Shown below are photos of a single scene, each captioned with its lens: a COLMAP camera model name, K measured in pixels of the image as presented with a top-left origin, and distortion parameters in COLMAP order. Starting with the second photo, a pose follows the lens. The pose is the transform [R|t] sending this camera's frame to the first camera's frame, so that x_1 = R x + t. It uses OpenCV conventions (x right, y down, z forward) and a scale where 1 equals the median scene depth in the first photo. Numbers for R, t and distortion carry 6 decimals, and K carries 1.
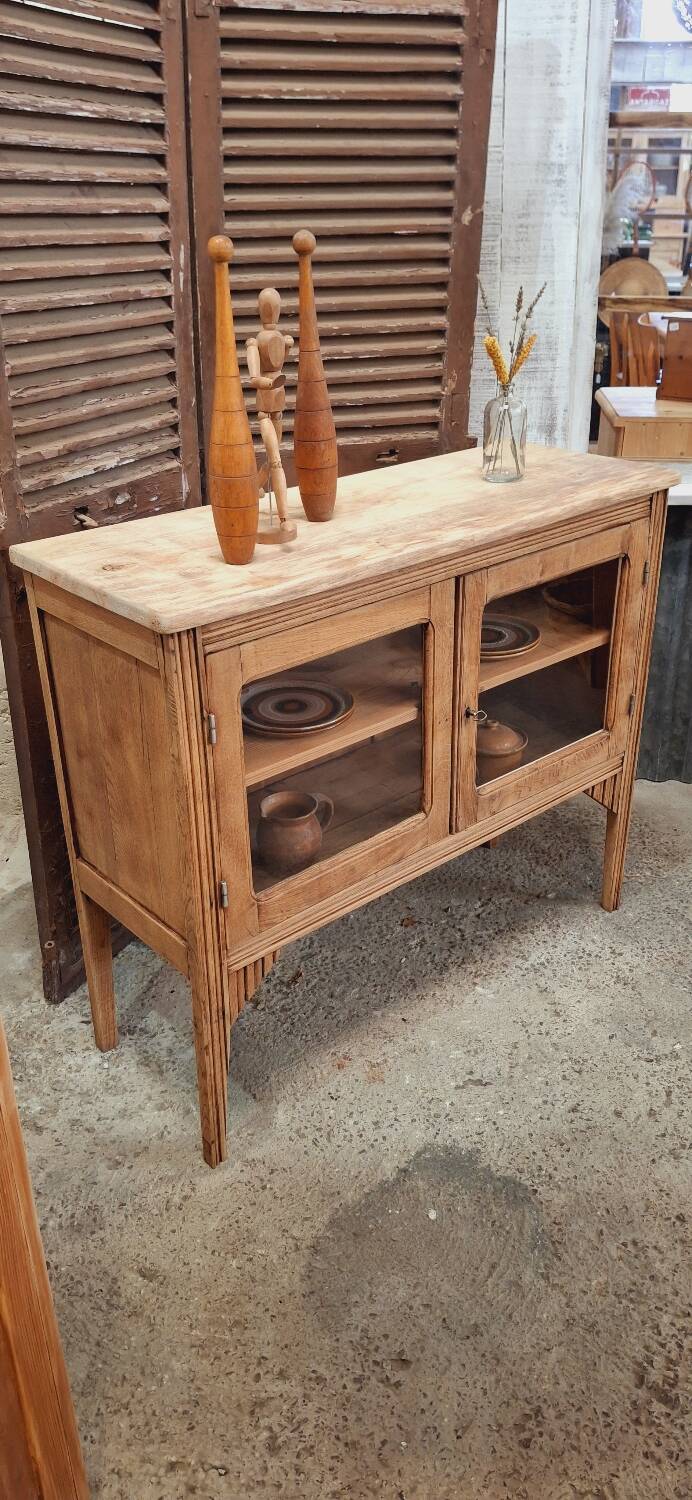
lens RADIAL K [[1125.7, 0, 363.9], [0, 1125.7, 742.6], [0, 0, 1]] dist [0.055272, -0.118565]
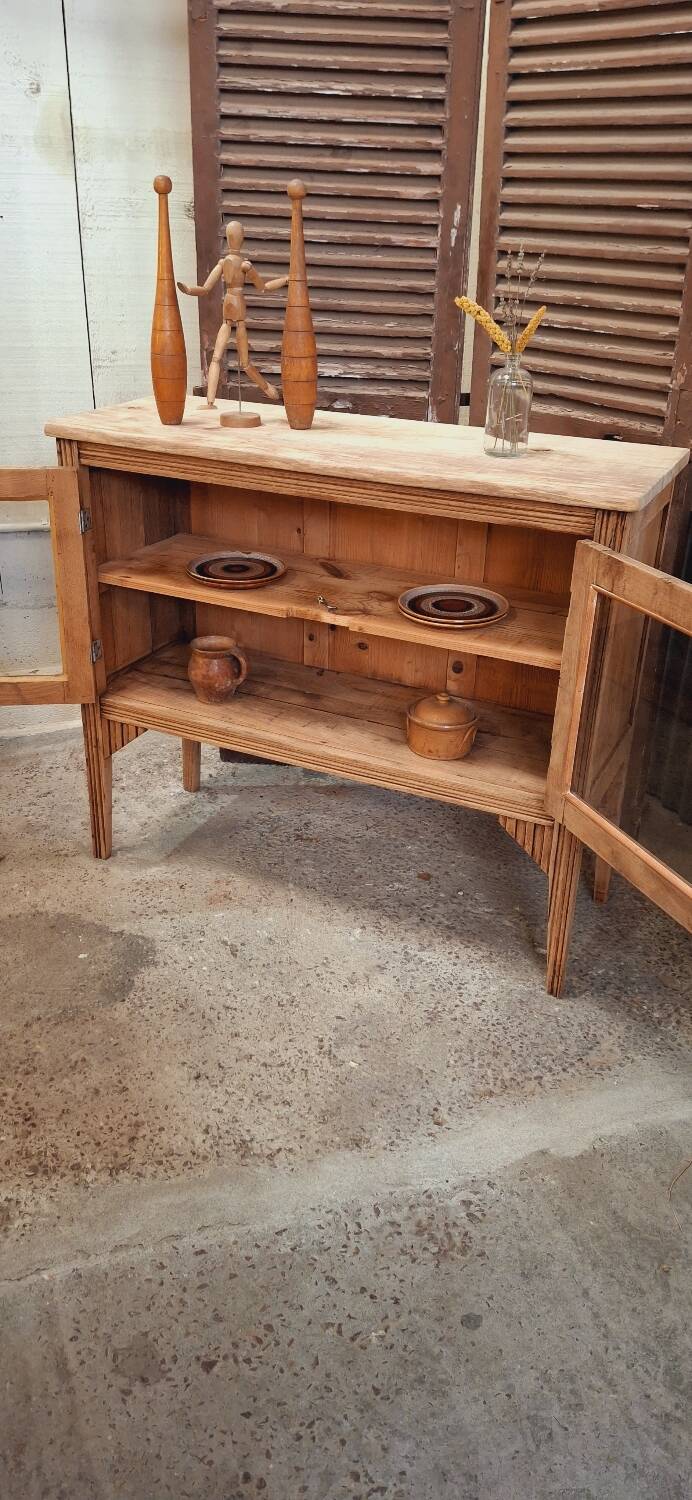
lens RADIAL K [[1111.7, 0, 343.8], [0, 1111.7, 745.0], [0, 0, 1]] dist [0.098775, -0.195212]
pose [[0.384679, 0.422983, -0.820431, 1.014415], [-0.435400, 0.866881, 0.242783, -0.202511], [0.813910, 0.263822, 0.517638, 0.485403]]
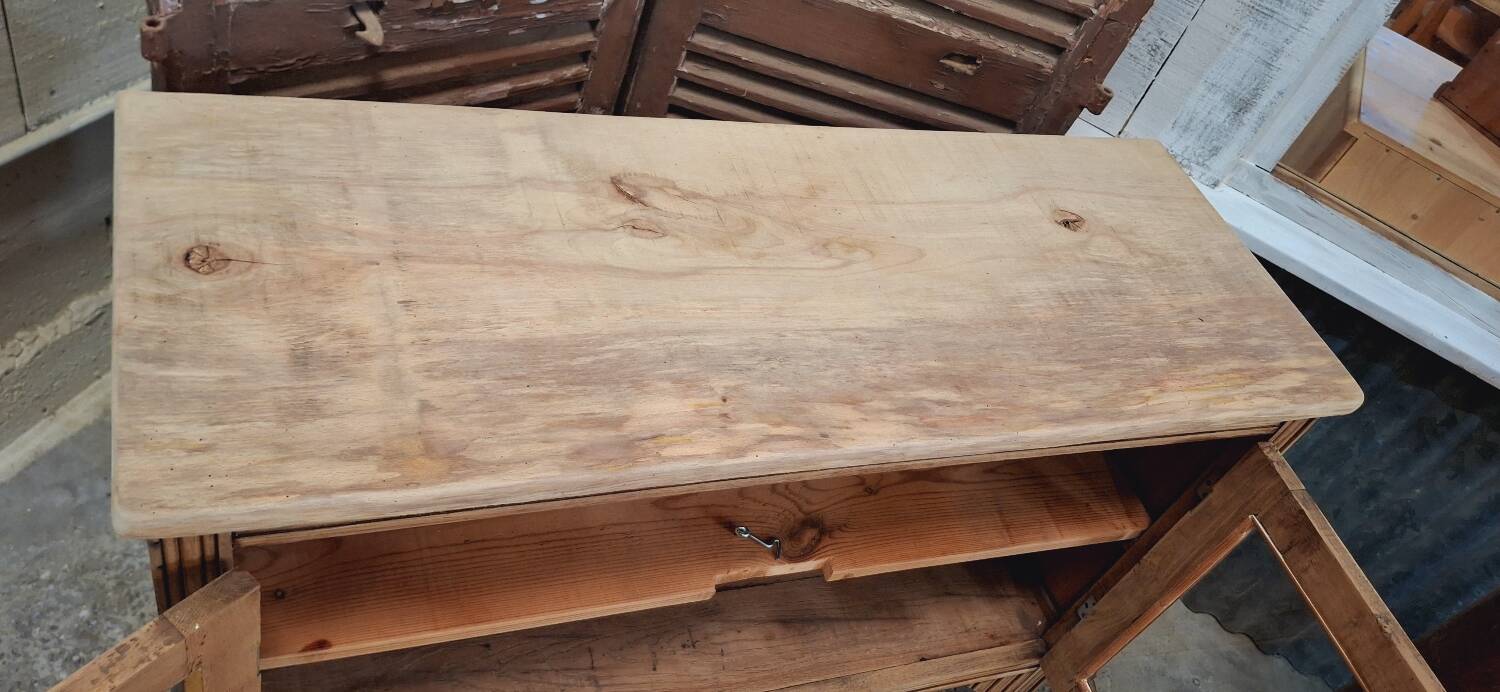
lens RADIAL K [[1125.7, 0, 757.7], [0, 1125.7, 355.8], [0, 0, 1]] dist [0.055272, -0.118565]
pose [[0.880055, 0.471934, -0.052737, 0.038879], [-0.437387, 0.848819, 0.296984, -0.313519], [0.184921, -0.238296, 0.953425, 0.447516]]
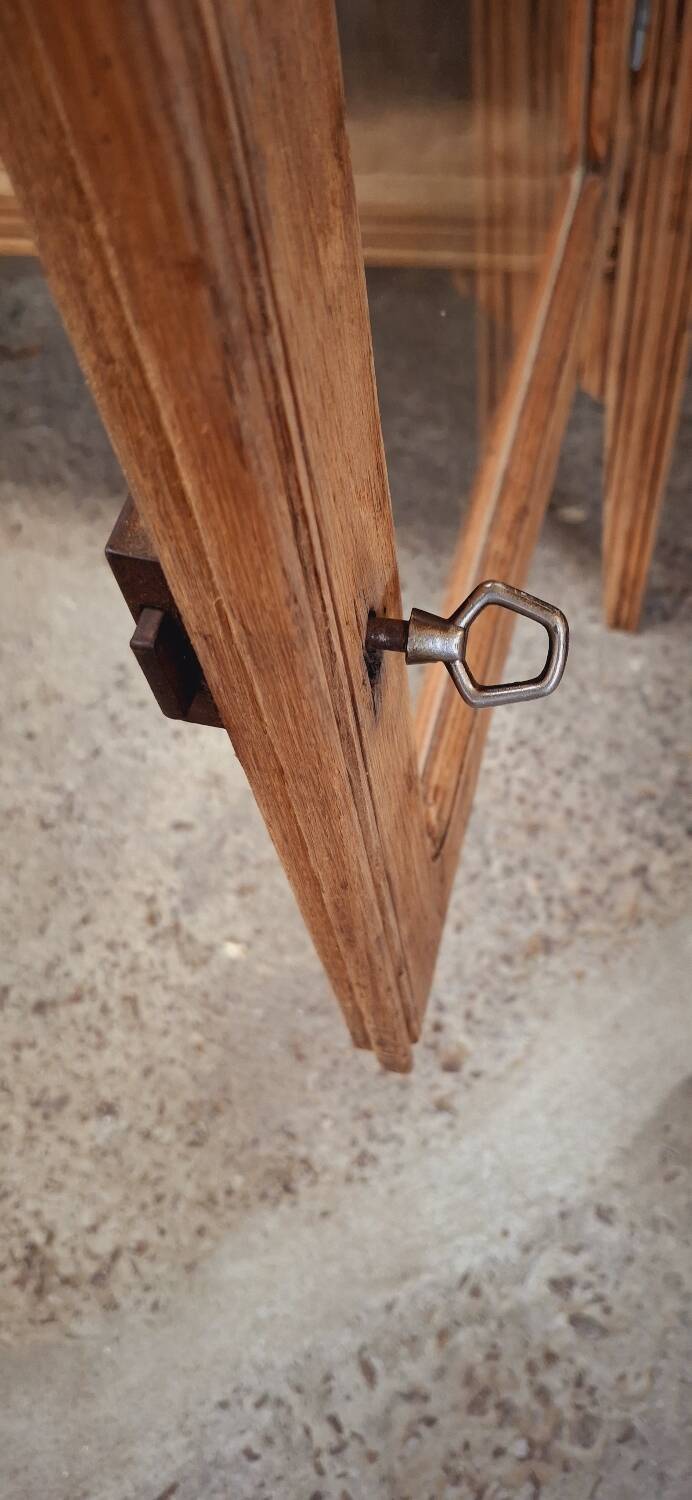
lens RADIAL K [[1125.7, 0, 355.6], [0, 1125.7, 753.4], [0, 0, 1]] dist [0.055272, -0.118565]
pose [[0.586197, 0.674390, -0.448967, 0.483980], [-0.266486, 0.683829, 0.679237, -0.084750], [0.765087, -0.278524, 0.580574, 0.892272]]
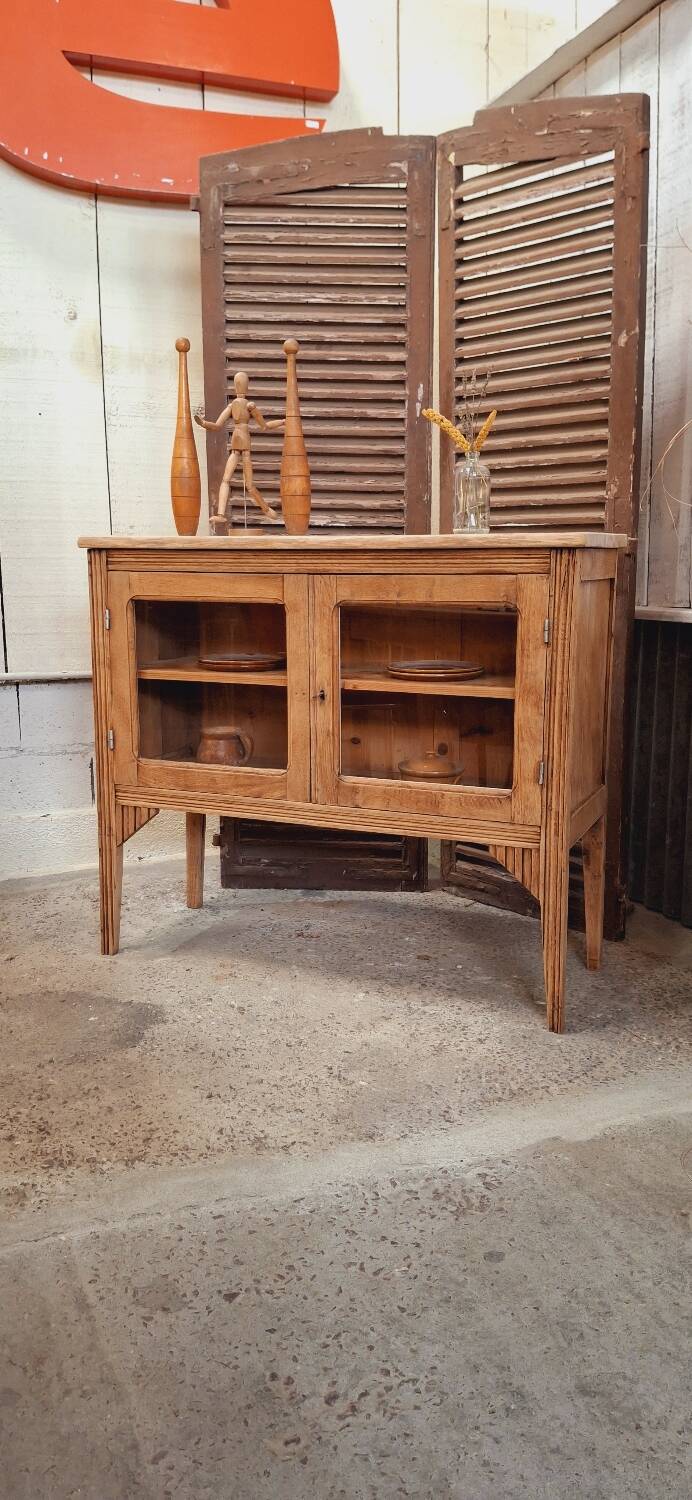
lens RADIAL K [[1115.2, 0, 349.9], [0, 1115.2, 731.1], [0, 0, 1]] dist [0.074402, -0.148870]
pose [[0.412142, 0.153577, -0.898083, 1.181403], [-0.408944, 0.912008, -0.031711, 0.034892], [0.814189, 0.380335, 0.438681, 0.508110]]
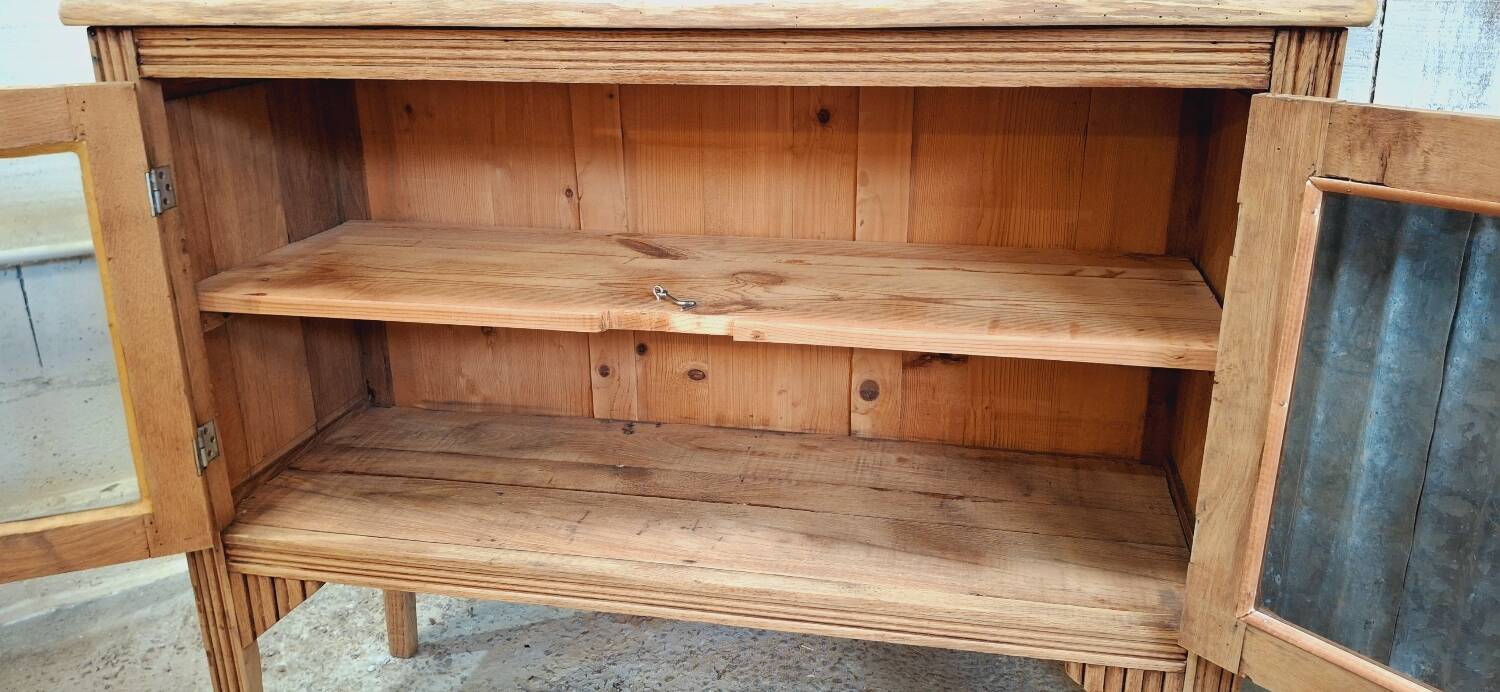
lens RADIAL K [[1115.2, 0, 746.3], [0, 1115.2, 340.2], [0, 0, 1]] dist [0.074402, -0.148870]
pose [[0.597804, 0.262133, -0.757572, 0.514516], [-0.353466, 0.934393, 0.044395, -0.068915], [0.719508, 0.241237, 0.651240, 0.659784]]
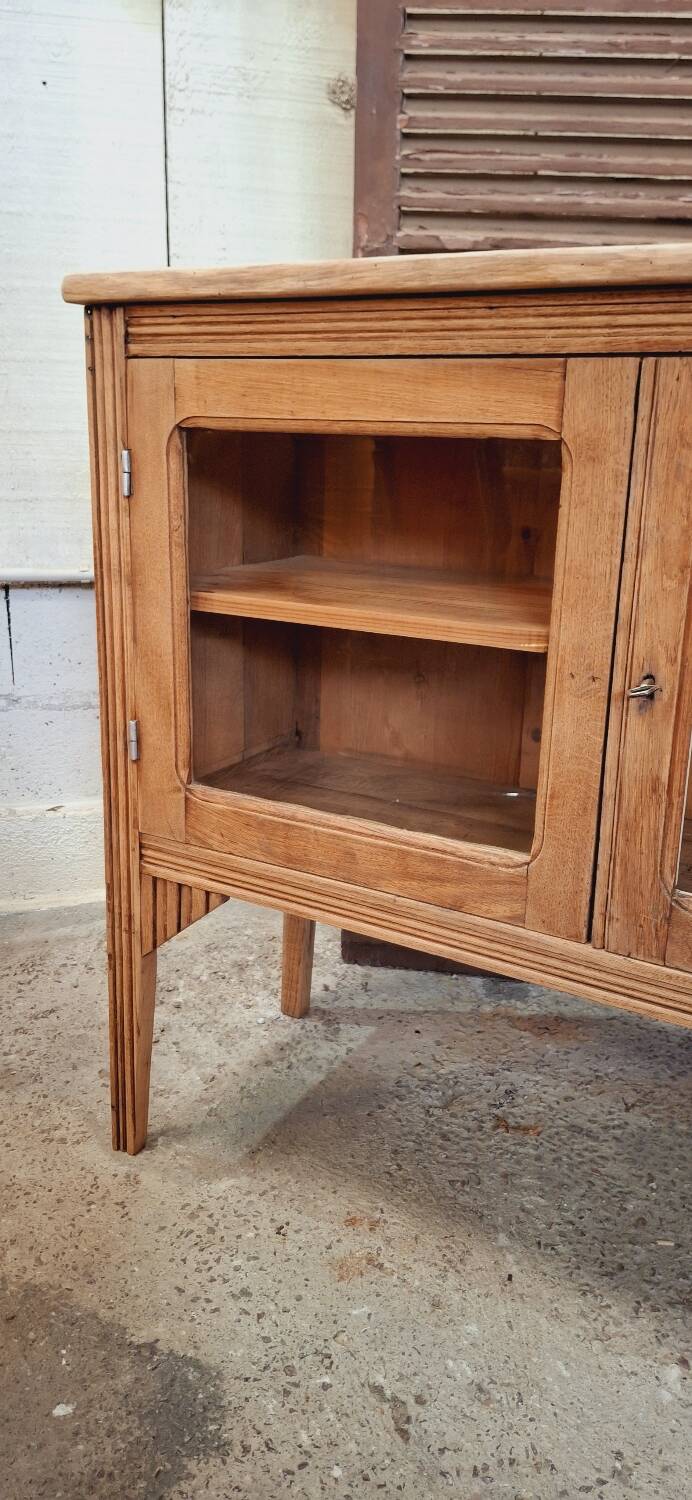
lens RADIAL K [[1115.2, 0, 330.6], [0, 1115.2, 732.4], [0, 0, 1]] dist [0.074402, -0.148870]
pose [[0.308835, 0.272249, -0.911319, 0.475465], [-0.446894, 0.887340, 0.113638, -0.003438], [0.839587, 0.372167, 0.395708, 0.707491]]
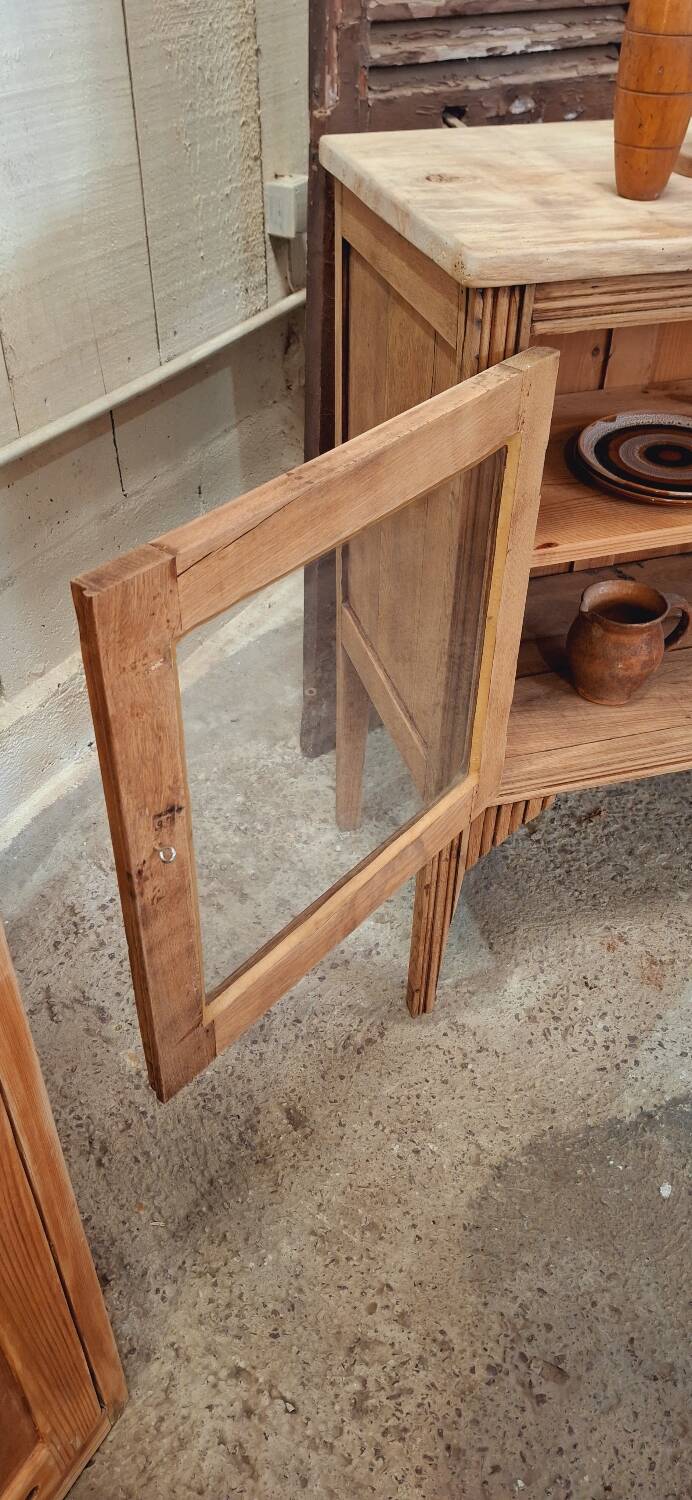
lens RADIAL K [[1115.2, 0, 336.9], [0, 1115.2, 744.8], [0, 0, 1]] dist [0.074402, -0.148870]
pose [[0.901754, 0.286345, -0.323801, 0.019716], [-0.204289, 0.942488, 0.264541, -0.006788], [0.380928, -0.172402, 0.908389, 0.279169]]
